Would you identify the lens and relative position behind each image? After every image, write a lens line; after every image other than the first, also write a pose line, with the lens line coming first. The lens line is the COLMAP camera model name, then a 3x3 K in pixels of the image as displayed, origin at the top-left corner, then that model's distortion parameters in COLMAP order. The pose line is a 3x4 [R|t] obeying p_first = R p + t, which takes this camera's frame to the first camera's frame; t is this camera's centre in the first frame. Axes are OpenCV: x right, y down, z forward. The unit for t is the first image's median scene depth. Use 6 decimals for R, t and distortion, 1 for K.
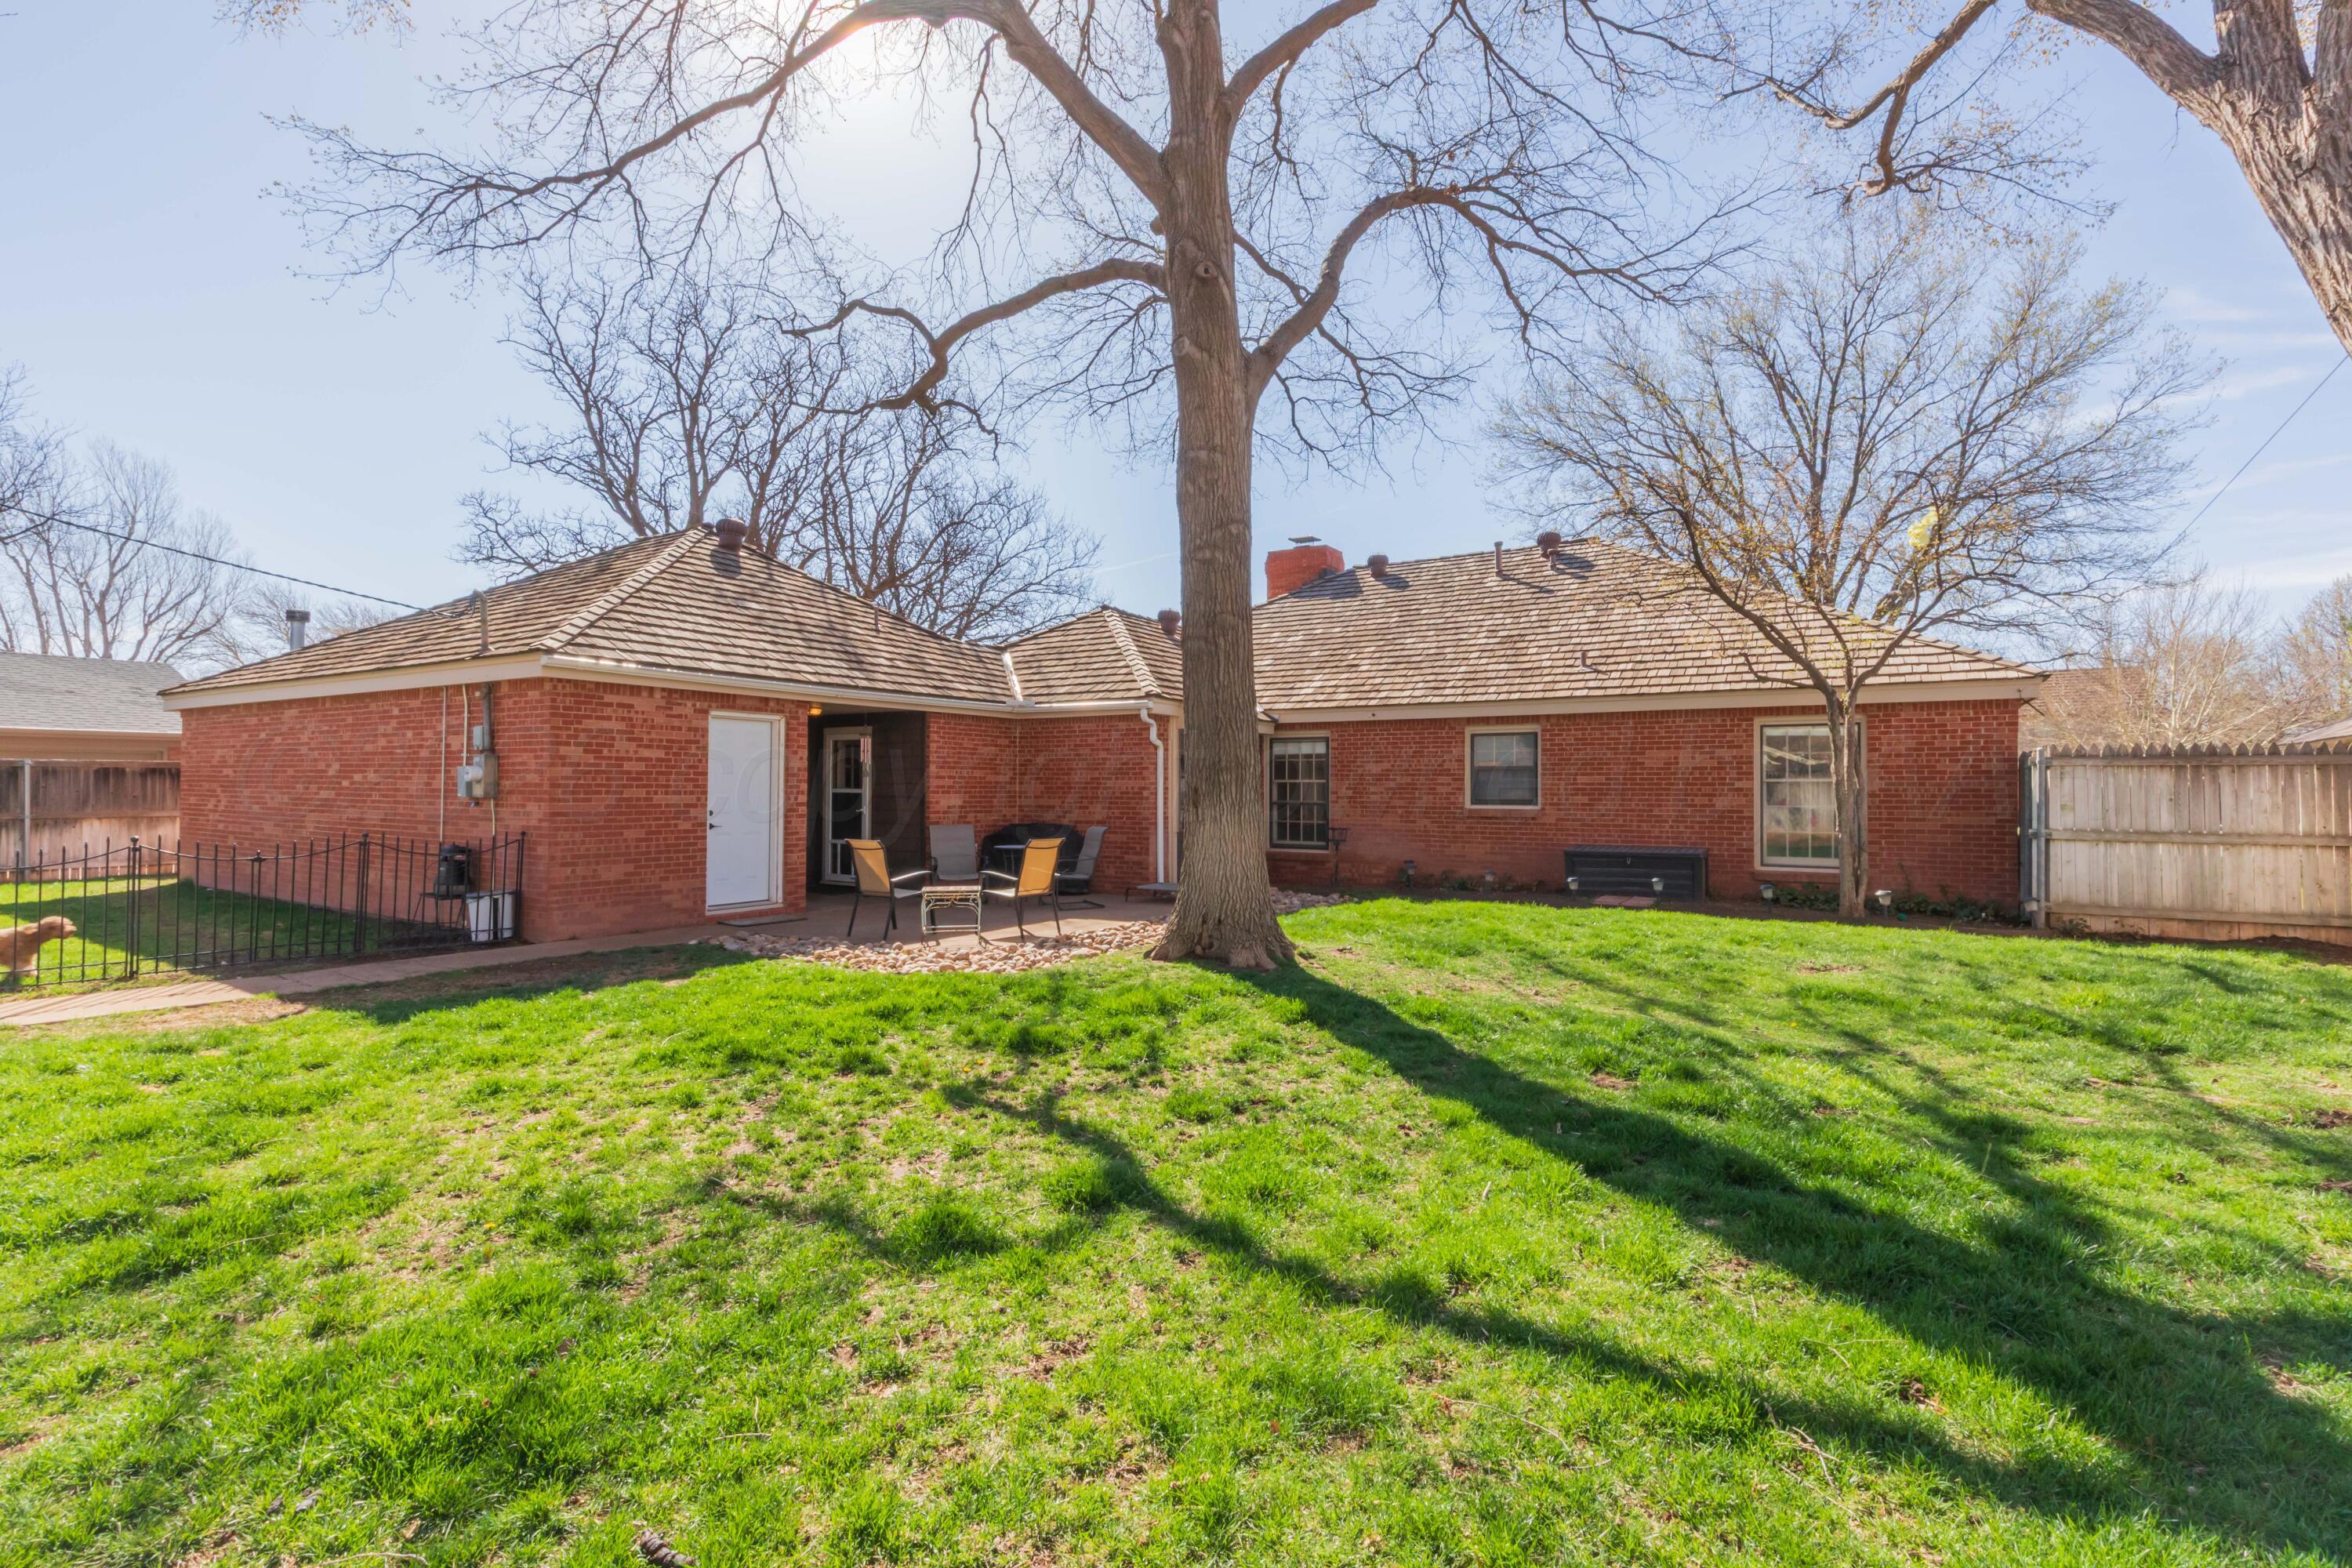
lens RADIAL K [[1134.9, 0, 1200.4], [0, 1134.9, 779.3], [0, 0, 1]] dist [0.006797, -0.002705]
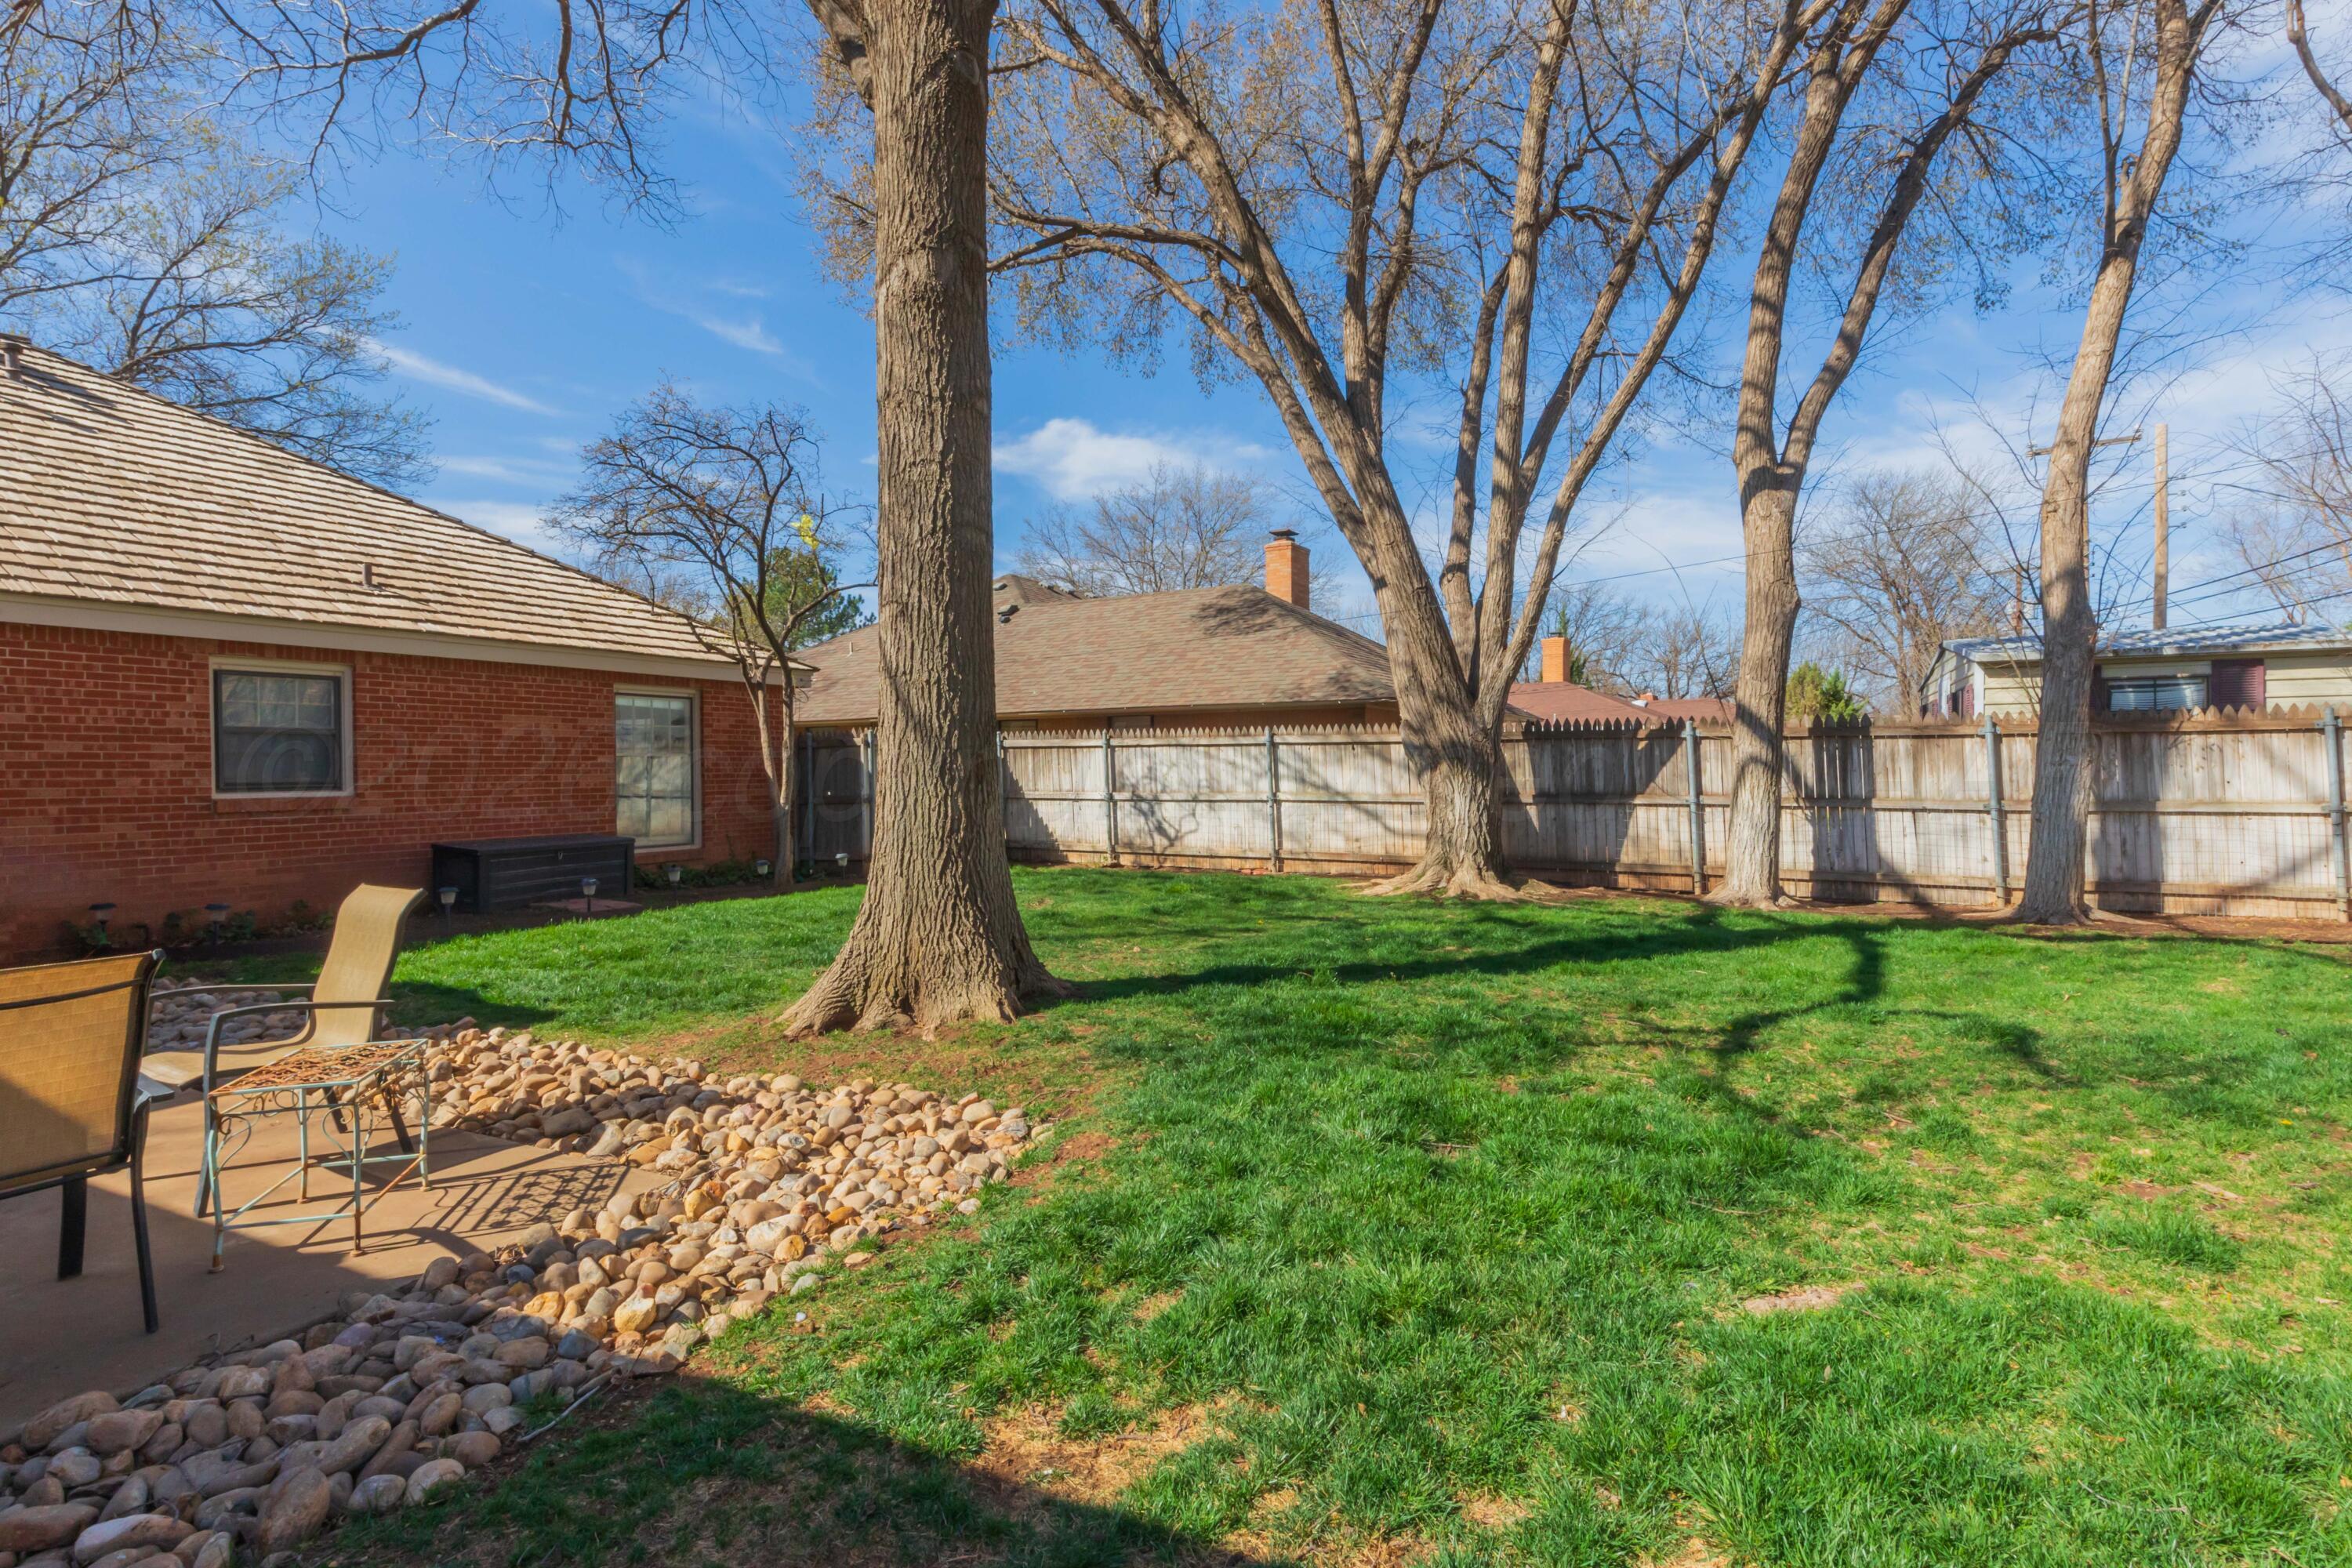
lens RADIAL K [[1134.9, 0, 1200.4], [0, 1134.9, 779.3], [0, 0, 1]] dist [0.006797, -0.002705]
pose [[-0.104063, -0.009362, 0.994527, -0.396324], [-0.002269, 0.999955, 0.009176, 0.009652], [-0.994568, -0.001302, -0.104080, 0.568429]]
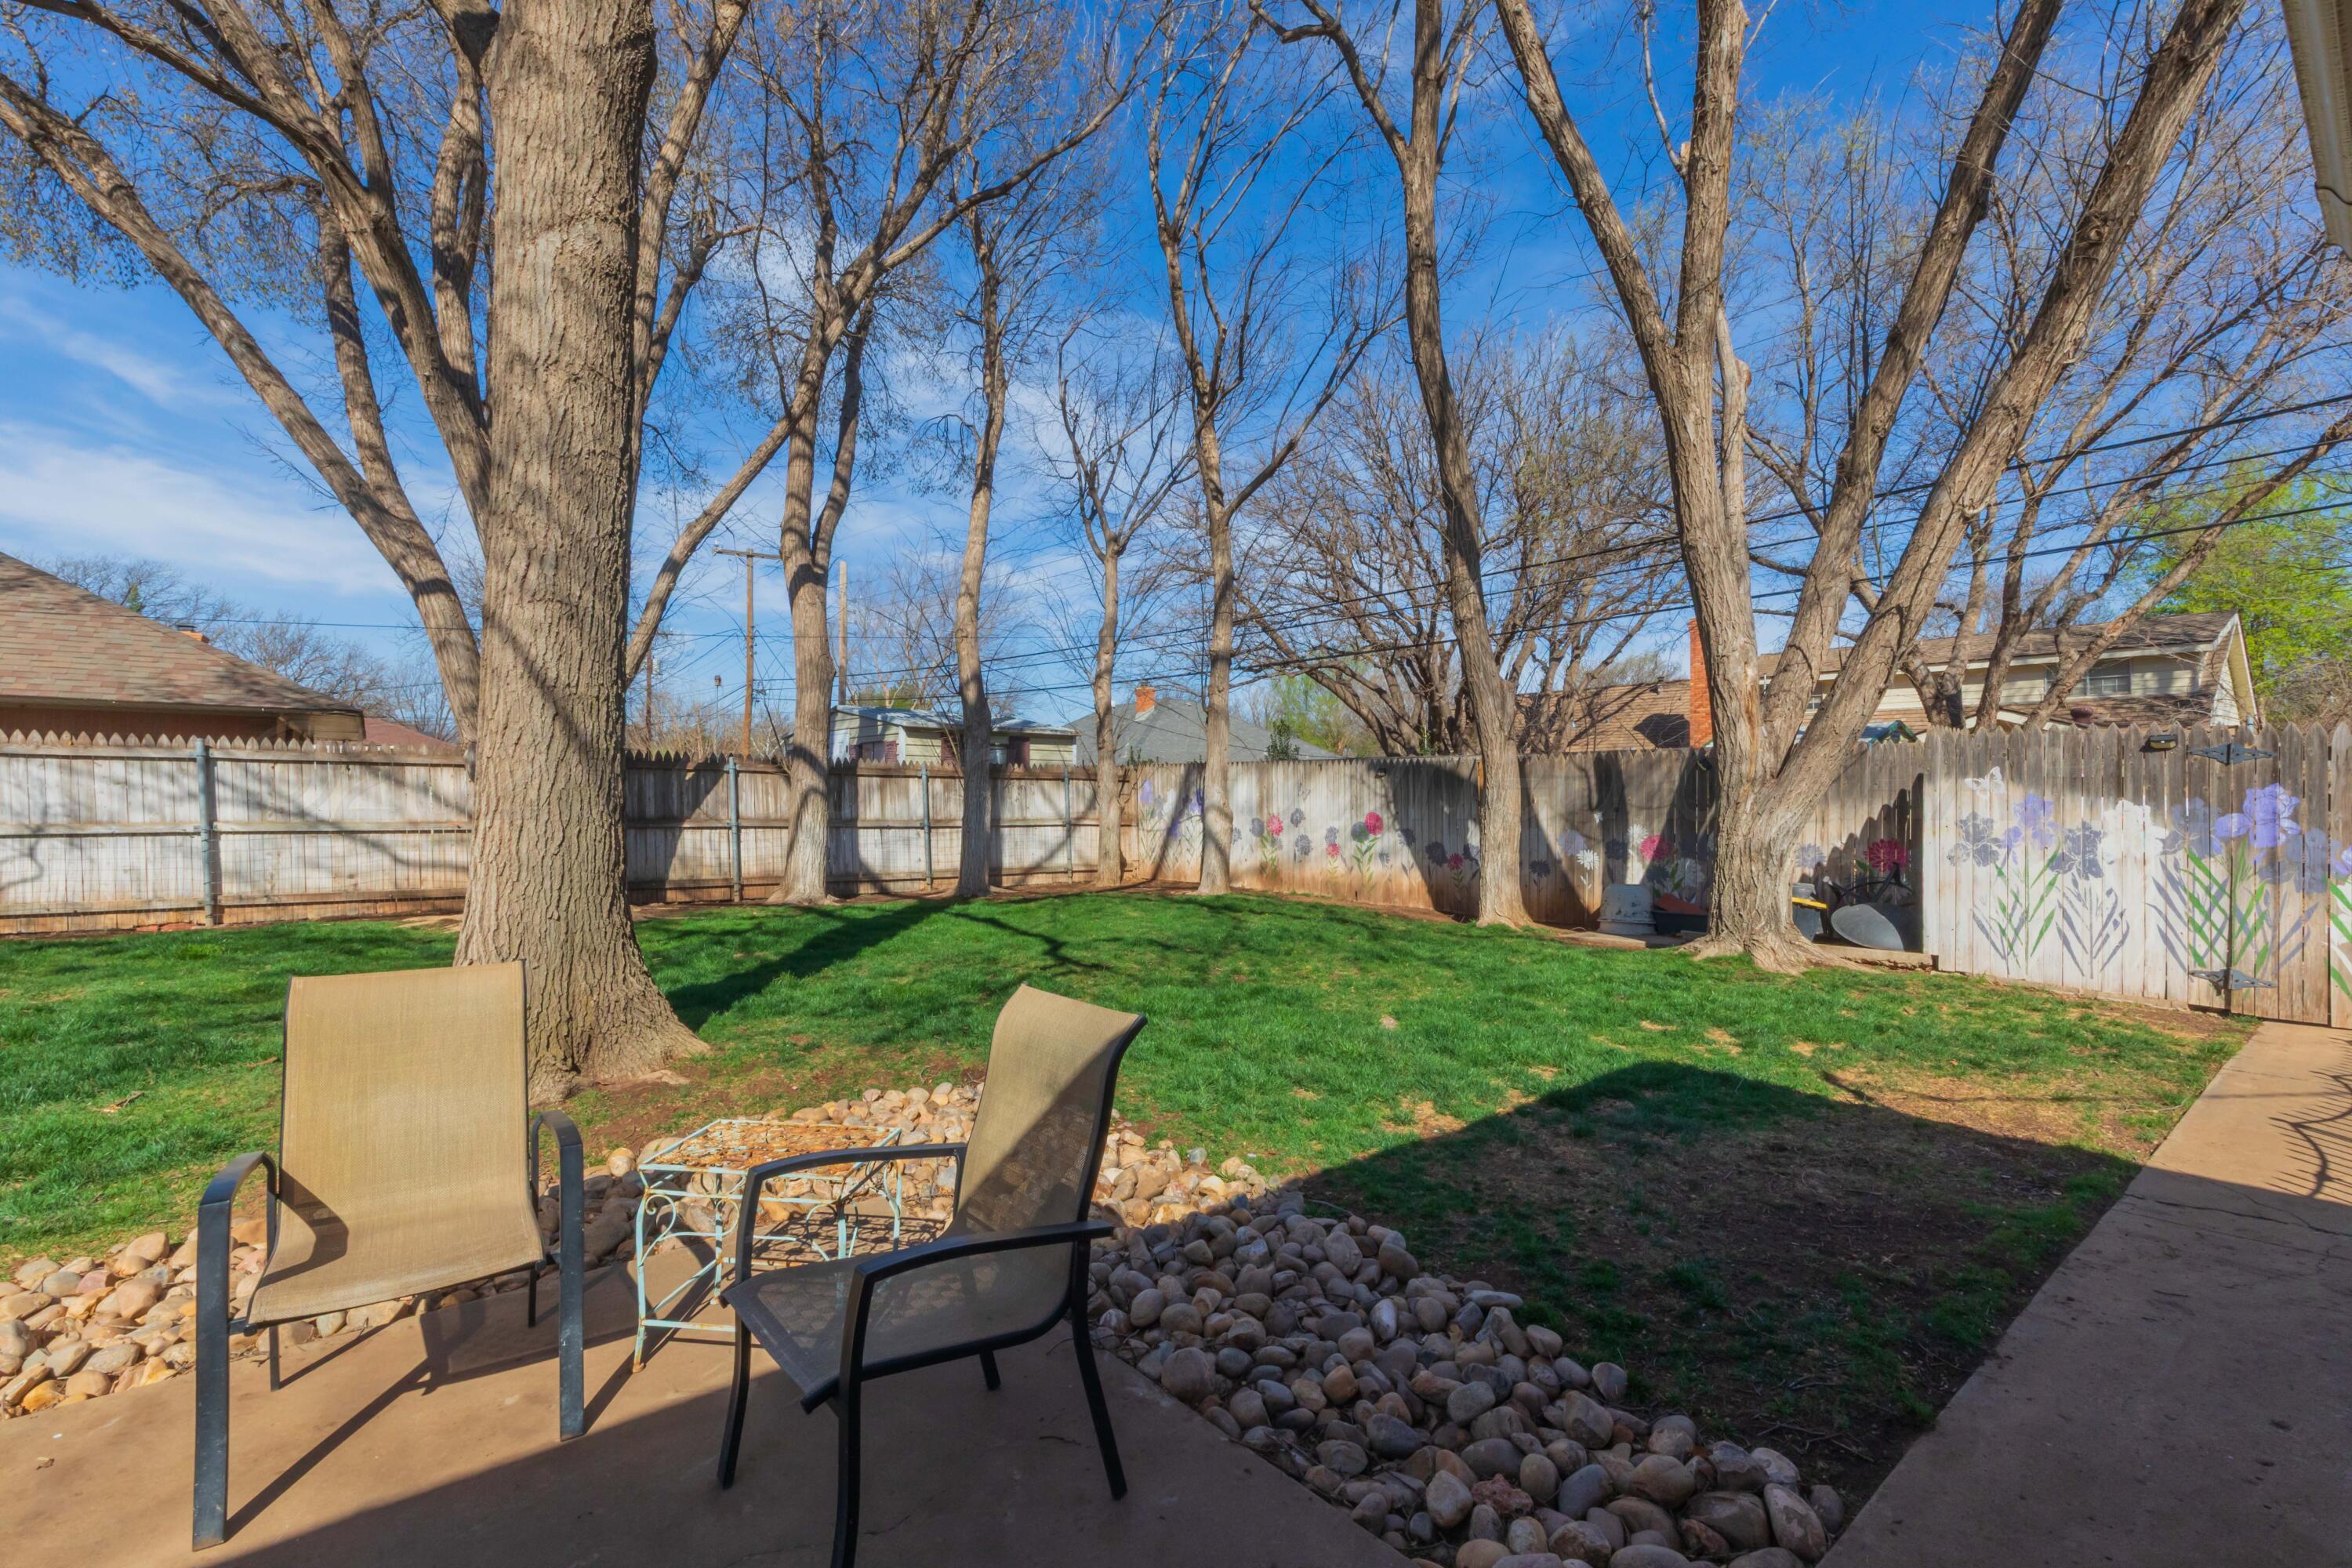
lens RADIAL K [[1062.7, 0, 1191.1], [0, 1062.7, 785.8], [0, 0, 1]] dist [0.004075, -0.000263]
pose [[-0.958323, -0.006505, 0.285611, -0.273050], [-0.011780, 0.999790, -0.016753, 0.010155], [-0.285442, -0.019419, -0.958199, 0.865477]]
